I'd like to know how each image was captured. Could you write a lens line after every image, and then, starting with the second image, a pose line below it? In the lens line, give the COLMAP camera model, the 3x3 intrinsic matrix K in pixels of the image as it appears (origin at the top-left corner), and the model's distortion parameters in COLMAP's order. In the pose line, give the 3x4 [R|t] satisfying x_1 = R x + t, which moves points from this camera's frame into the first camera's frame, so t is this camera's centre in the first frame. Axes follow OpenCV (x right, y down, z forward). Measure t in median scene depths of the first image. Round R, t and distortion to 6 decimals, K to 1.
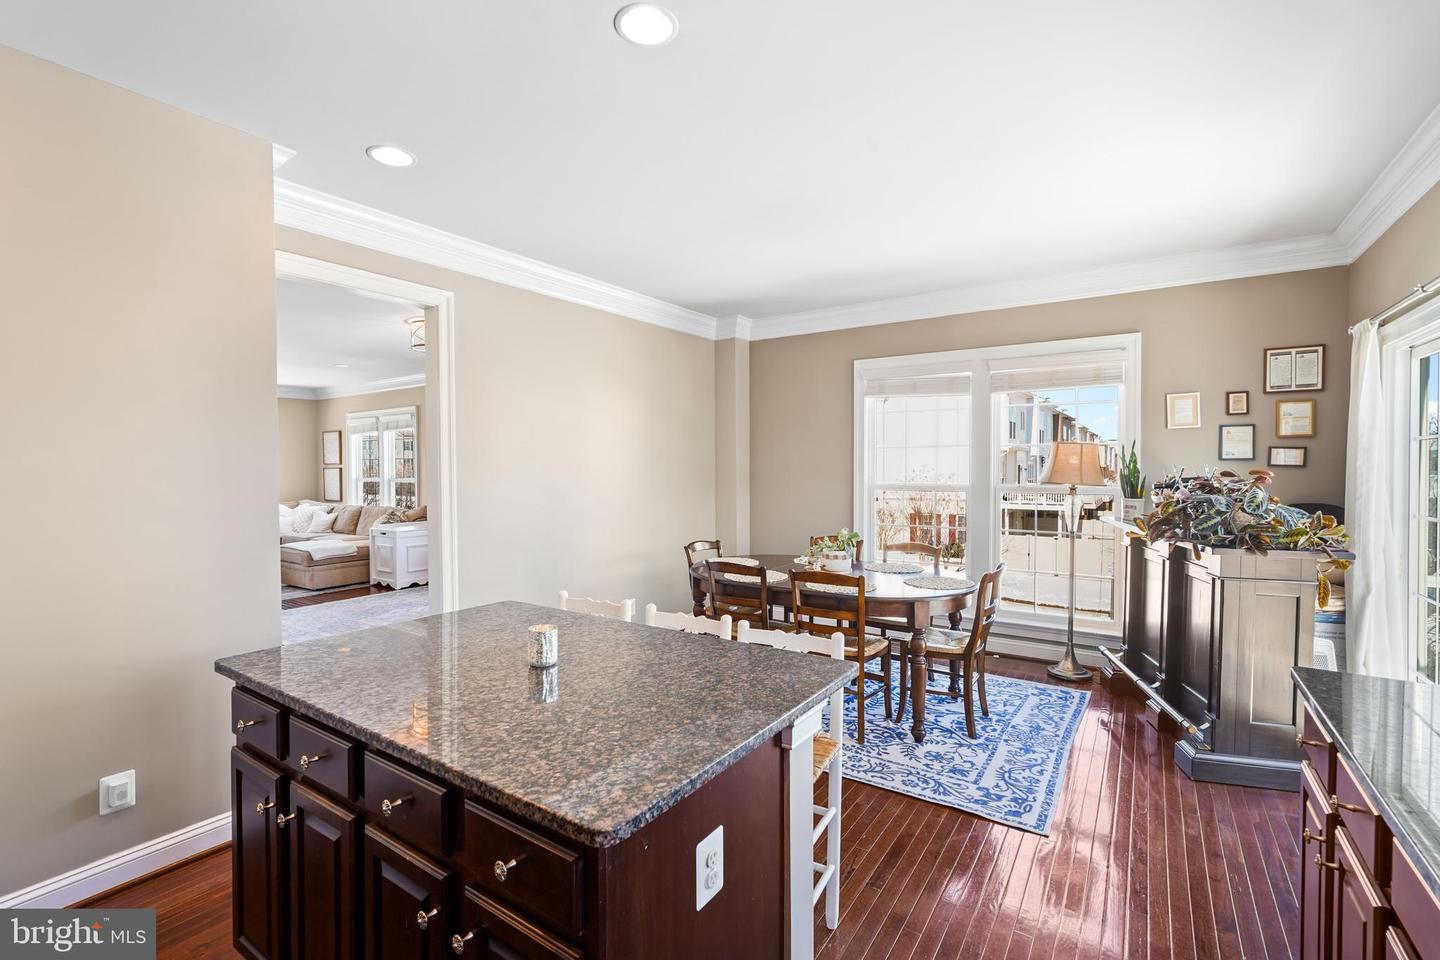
lens RADIAL K [[637.4, 0, 714.9], [0, 637.4, 475.6], [0, 0, 1]] dist [-0.011610, 0.005014]
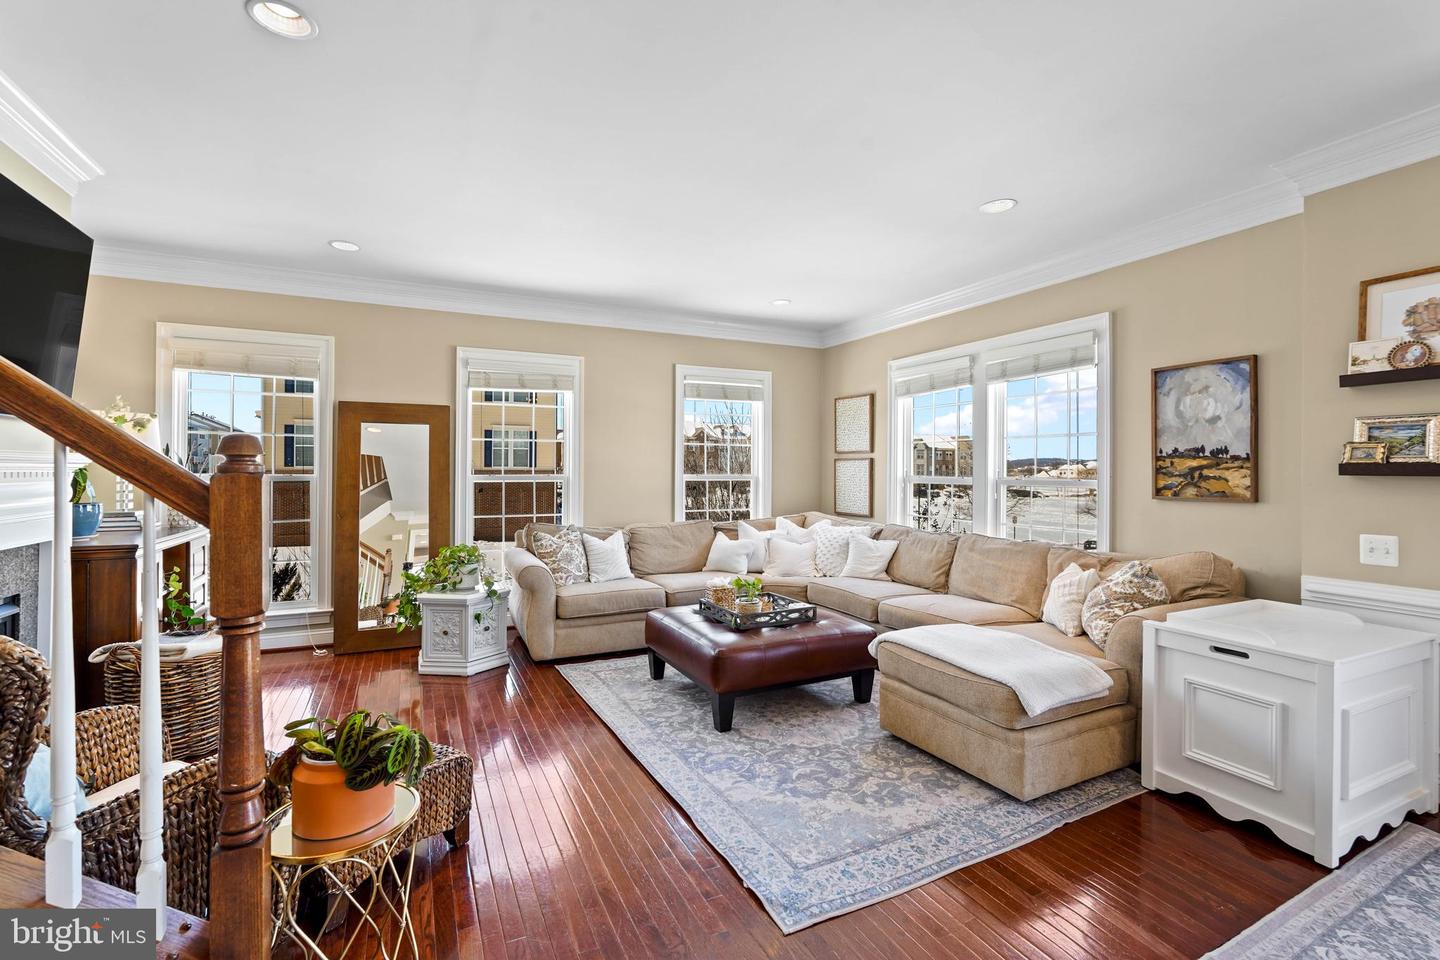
lens RADIAL K [[637.4, 0, 716.8], [0, 637.4, 464.2], [0, 0, 1]] dist [-0.011610, 0.005014]
pose [[0.866213, 0.010434, -0.499566, -0.484225], [-0.023231, 0.999542, -0.019404, 0.008445], [0.499135, 0.028413, 0.866058, 0.495508]]
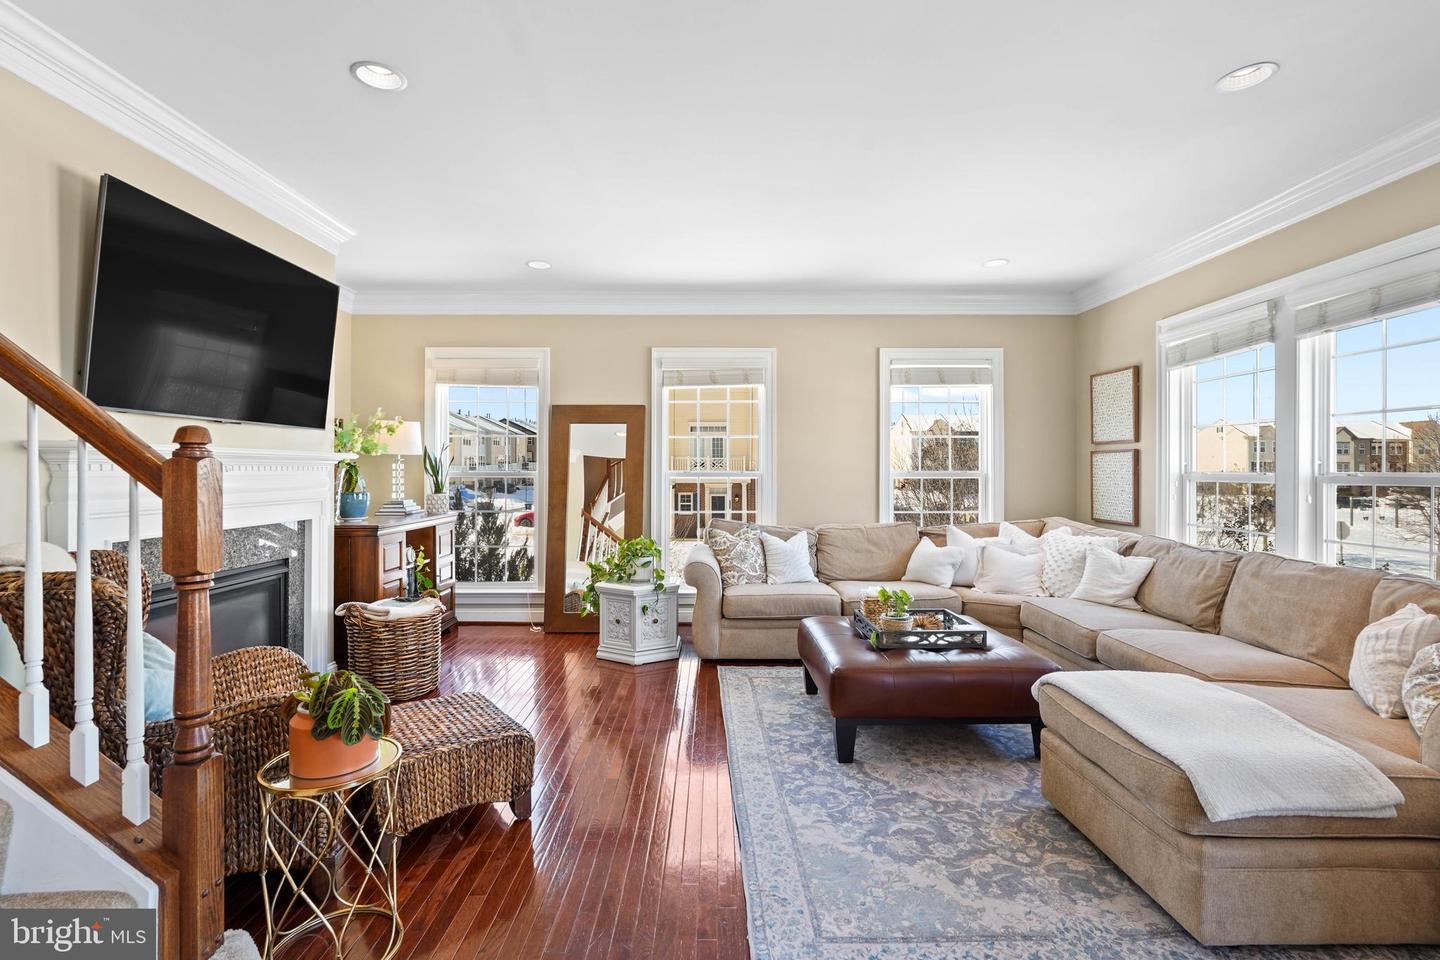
lens RADIAL K [[667.5, 0, 713.7], [0, 667.5, 464.6], [0, 0, 1]] dist [-0.010256, 0.005549]
pose [[0.561444, 0.005302, -0.827498, -0.425995], [-0.022817, 0.999698, -0.009075, 0.010212], [0.827200, 0.023977, 0.561395, 0.570656]]
